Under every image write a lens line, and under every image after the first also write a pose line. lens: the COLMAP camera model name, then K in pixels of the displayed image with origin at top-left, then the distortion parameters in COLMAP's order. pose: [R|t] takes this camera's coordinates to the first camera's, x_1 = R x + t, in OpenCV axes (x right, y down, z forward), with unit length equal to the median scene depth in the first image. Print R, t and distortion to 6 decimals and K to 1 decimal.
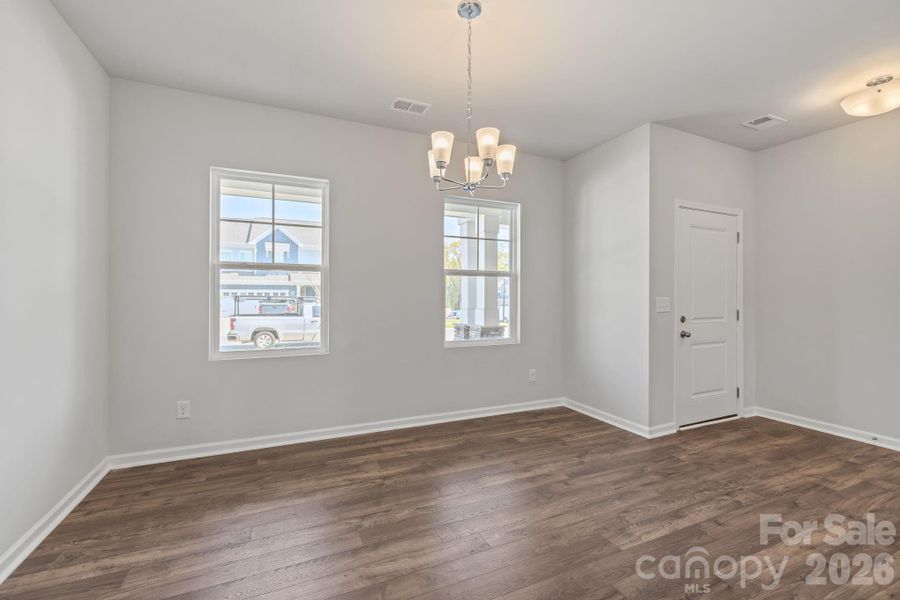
lens RADIAL K [[383.1, 0, 446.3], [0, 383.1, 296.7], [0, 0, 1]] dist [0.002280, 0.000363]
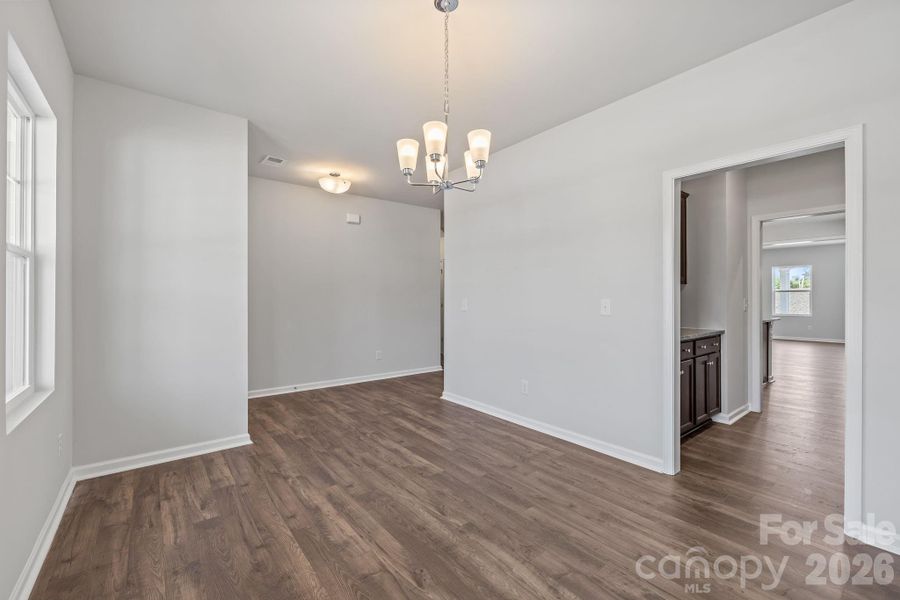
lens RADIAL K [[383.1, 0, 448.7], [0, 383.1, 298.2], [0, 0, 1]] dist [0.002280, 0.000363]
pose [[-0.260985, -0.002238, 0.965340, -0.525992], [-0.001280, 0.999997, 0.001972, -0.003428], [-0.965342, -0.000721, -0.260987, 0.738811]]
